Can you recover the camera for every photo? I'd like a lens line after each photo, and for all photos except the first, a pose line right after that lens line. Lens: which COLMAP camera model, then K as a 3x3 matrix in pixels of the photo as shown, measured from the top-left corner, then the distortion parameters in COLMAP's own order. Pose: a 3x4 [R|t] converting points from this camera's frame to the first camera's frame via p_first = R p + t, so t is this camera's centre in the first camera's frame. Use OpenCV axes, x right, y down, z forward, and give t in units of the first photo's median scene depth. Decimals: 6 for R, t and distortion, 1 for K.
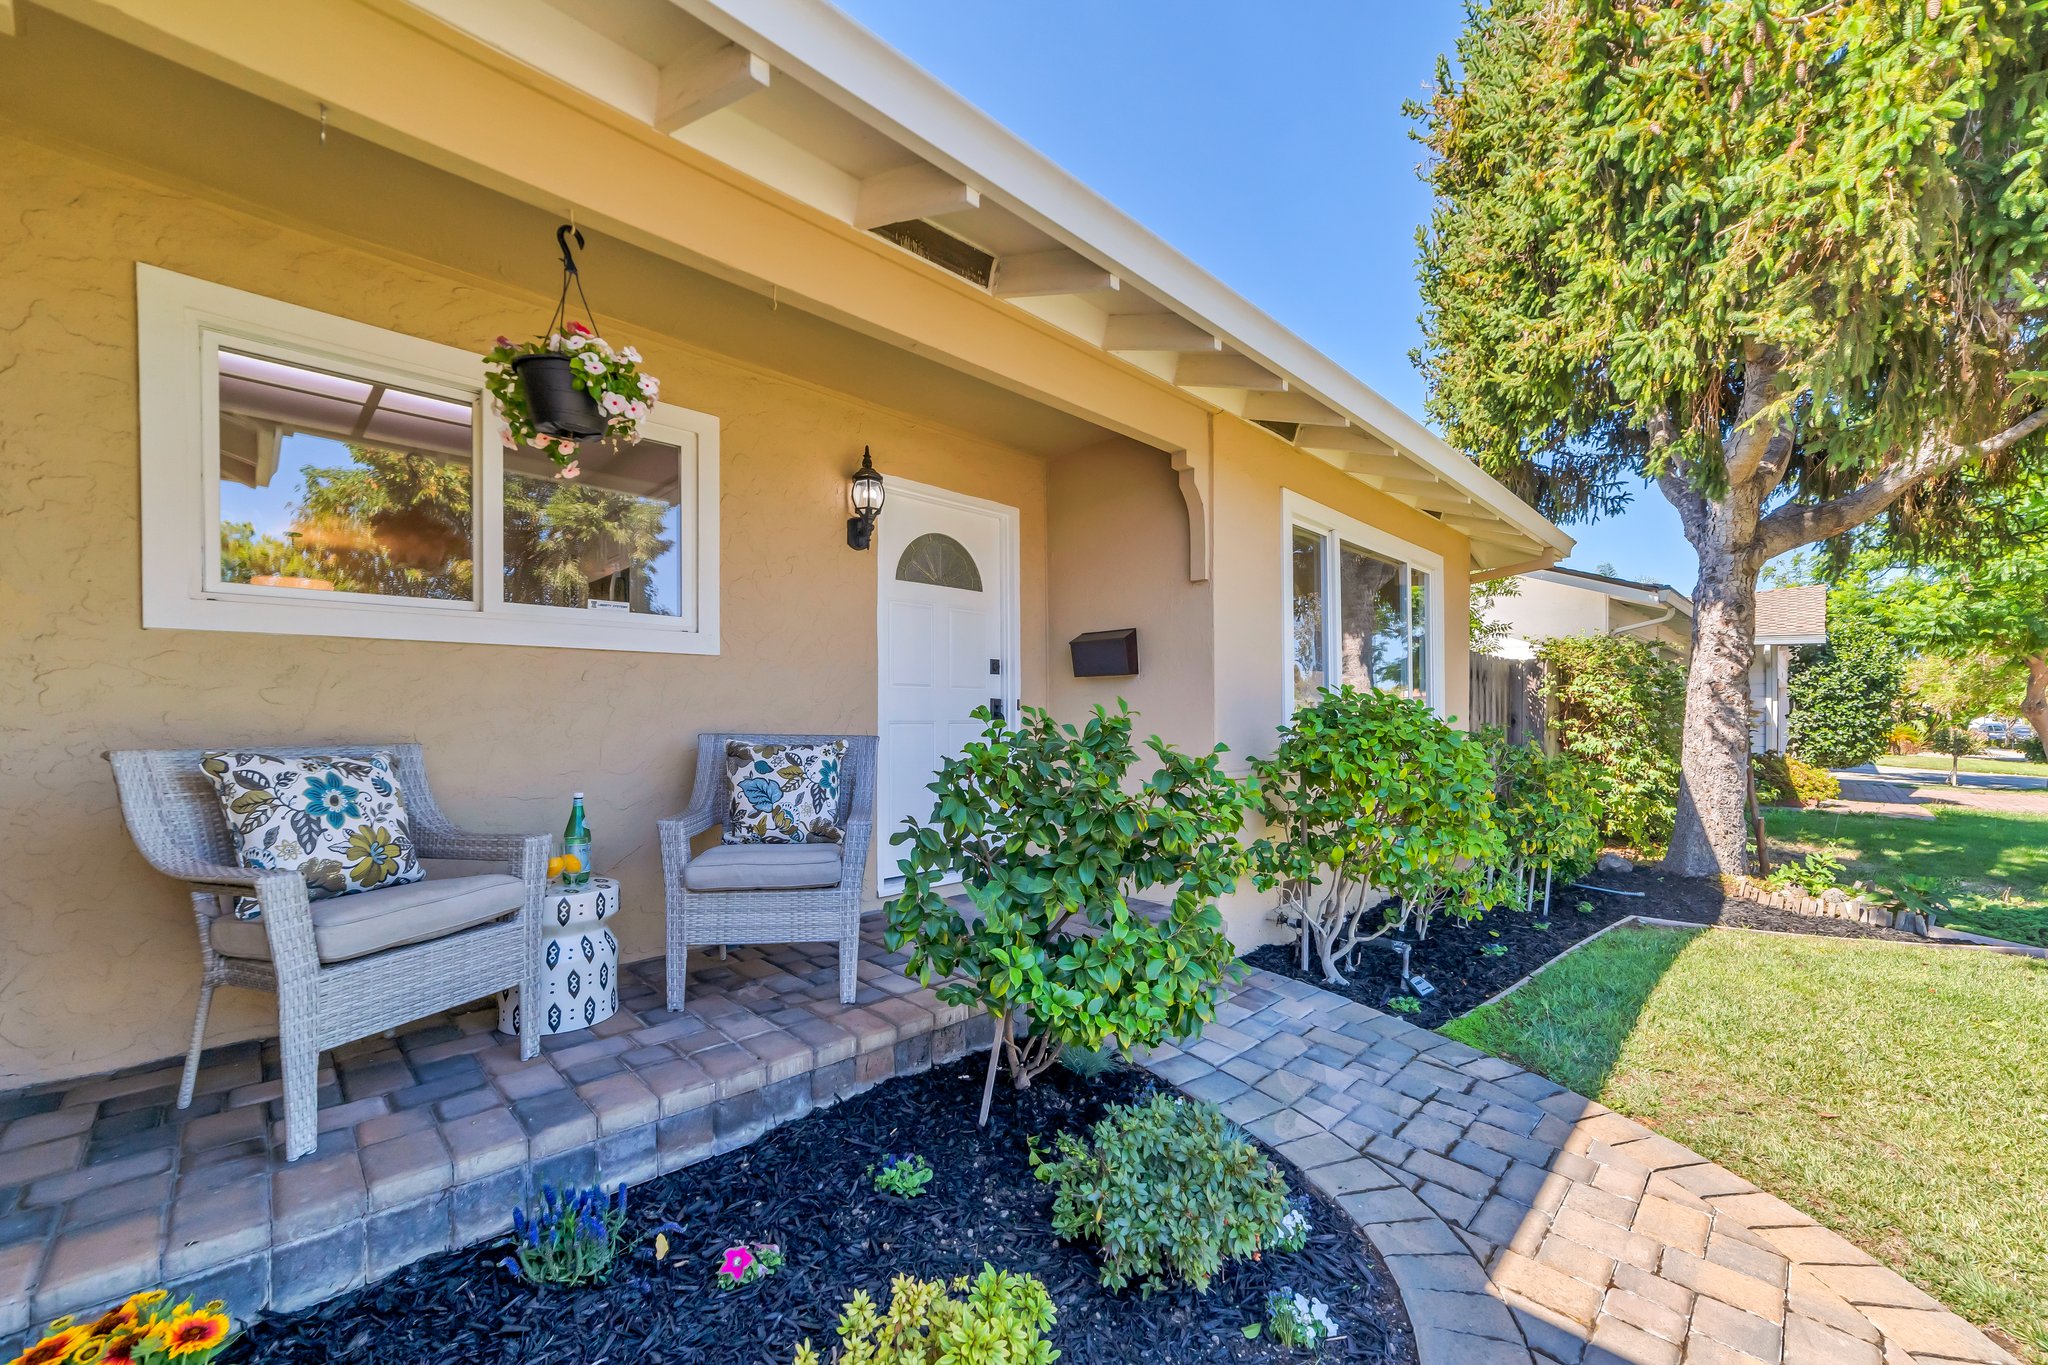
lens RADIAL K [[804.8, 0, 1009.7], [0, 804.8, 697.0], [0, 0, 1]] dist [0.004014, 0.000891]
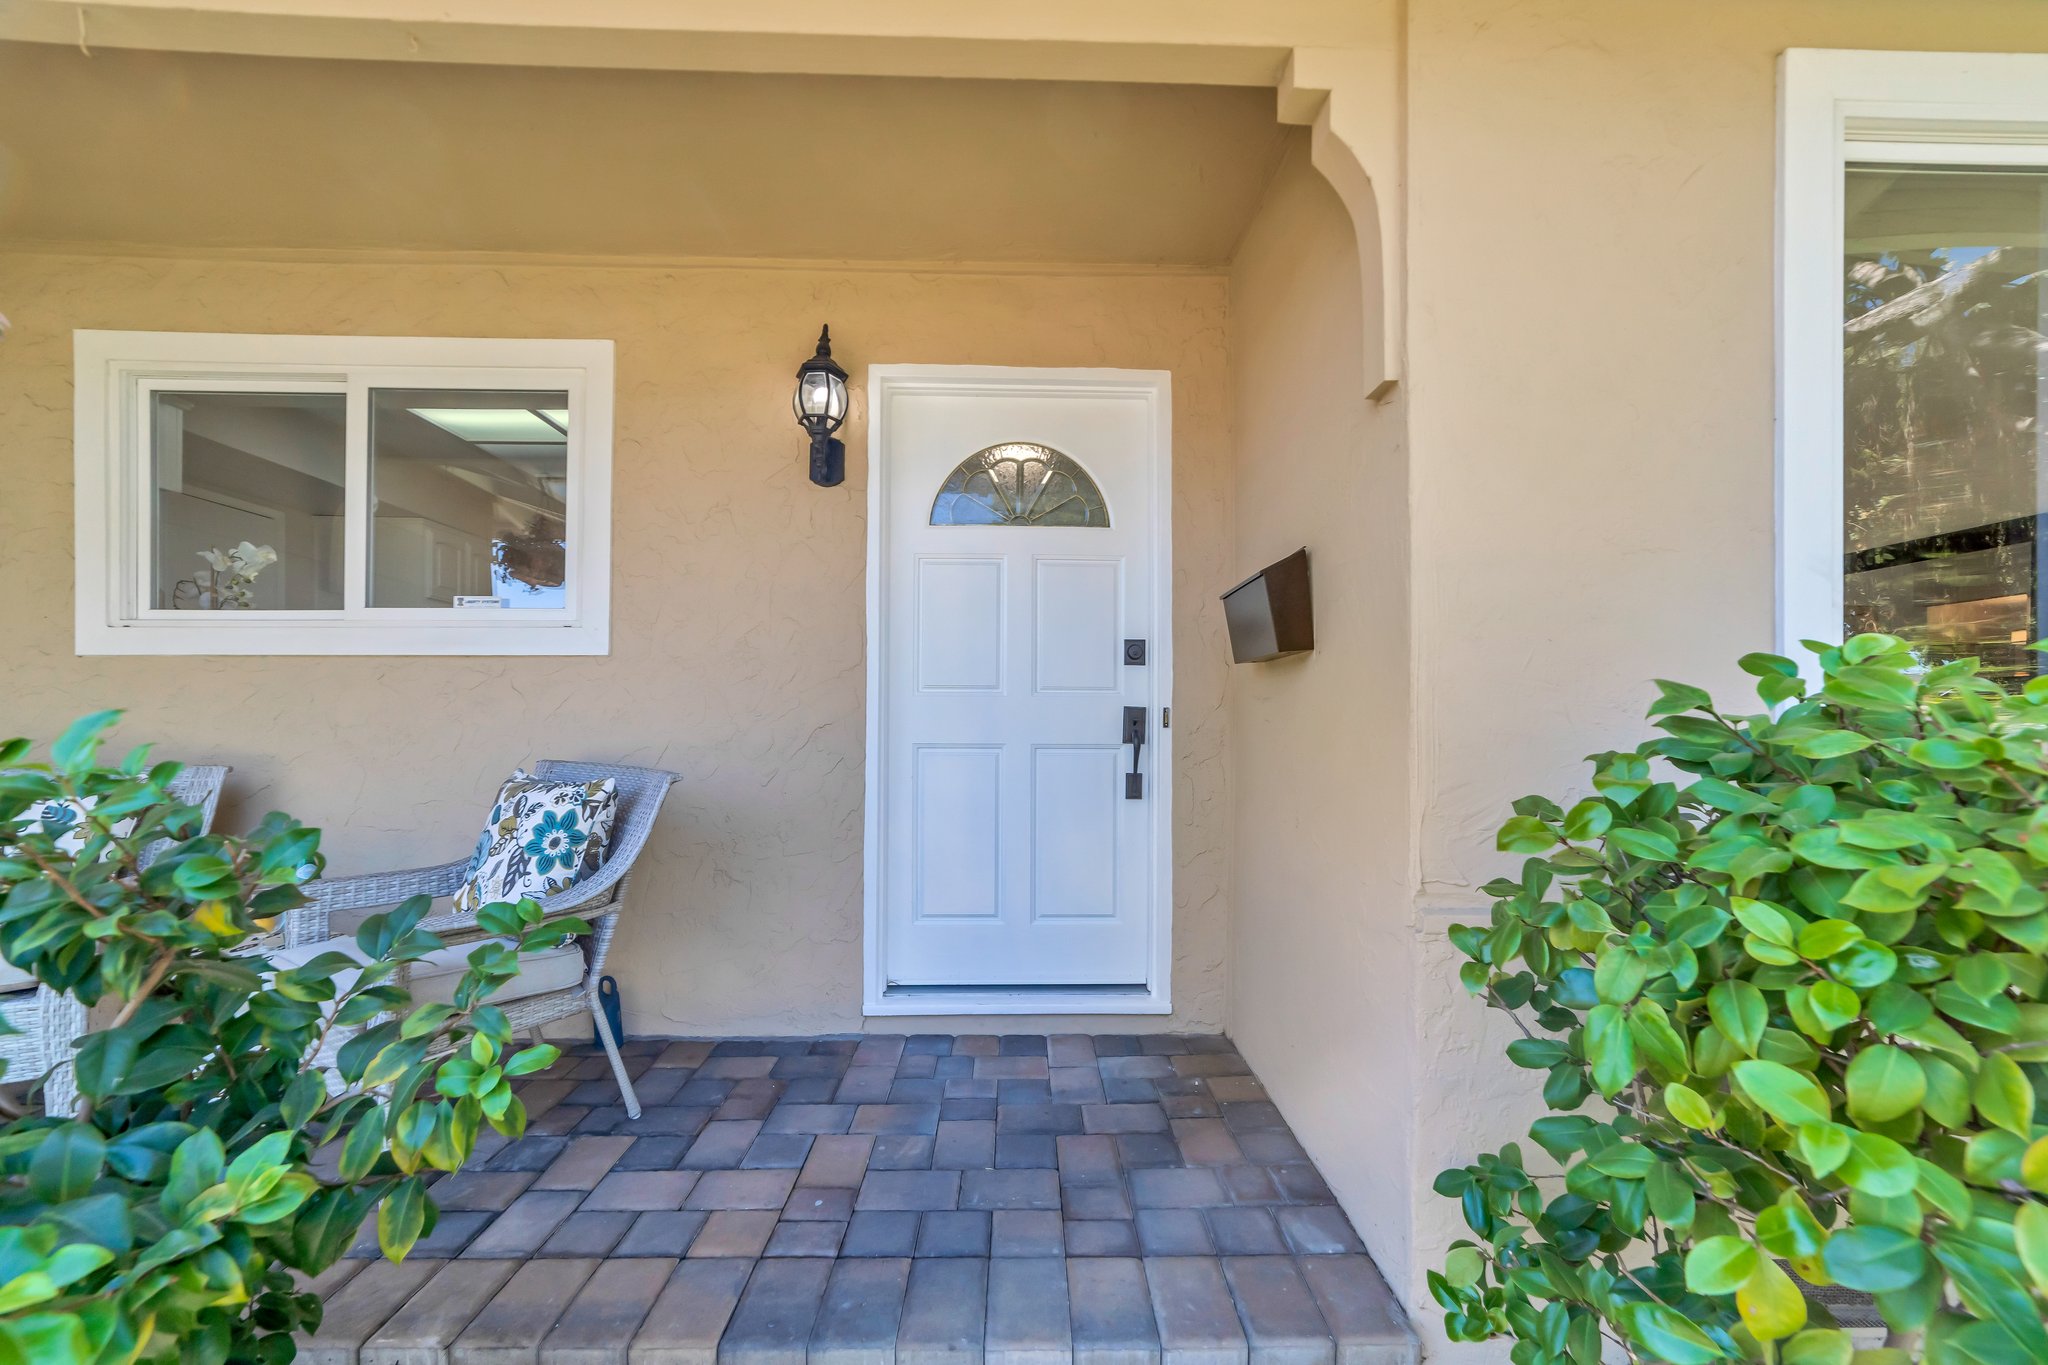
lens RADIAL K [[804.8, 0, 1030.6], [0, 804.8, 697.1], [0, 0, 1]] dist [0.004014, 0.000891]
pose [[0.738907, -0.016977, -0.673593, 0.381056], [0.012118, 0.999856, -0.011907, 0.000832], [0.673698, 0.000636, 0.739007, 0.624705]]
